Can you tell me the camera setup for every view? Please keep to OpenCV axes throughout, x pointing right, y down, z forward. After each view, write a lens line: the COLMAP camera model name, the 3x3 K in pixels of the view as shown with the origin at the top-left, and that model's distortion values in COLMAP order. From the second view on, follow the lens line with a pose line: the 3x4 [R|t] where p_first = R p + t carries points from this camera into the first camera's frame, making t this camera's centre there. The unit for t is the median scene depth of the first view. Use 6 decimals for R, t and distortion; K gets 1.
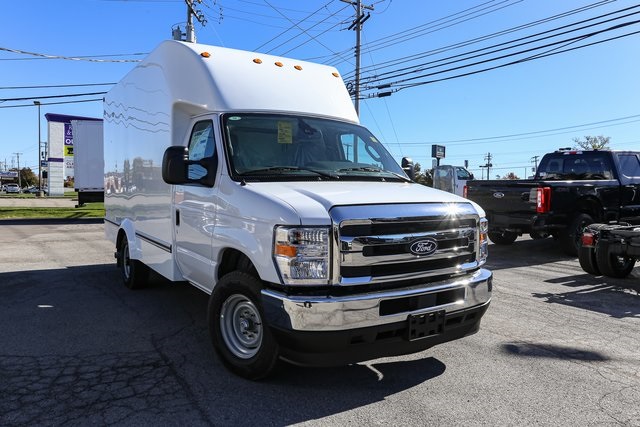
lens RADIAL K [[471.4, 0, 320.4], [0, 471.4, 210.7], [0, 0, 1]] dist [0.003027, 0.005983]
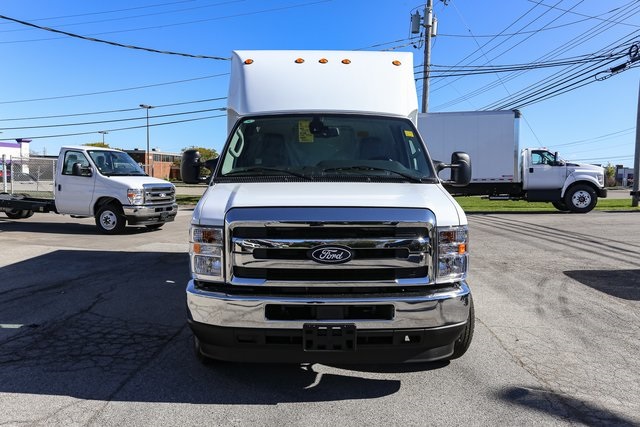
lens RADIAL K [[511.4, 0, 322.0], [0, 511.4, 215.3], [0, 0, 1]] dist [0.011199, 0.005382]
pose [[0.855313, 0.036912, -0.516796, 0.709450], [-0.026209, 0.999264, 0.027996, -0.027261], [0.517449, -0.010401, 0.855651, 0.127009]]
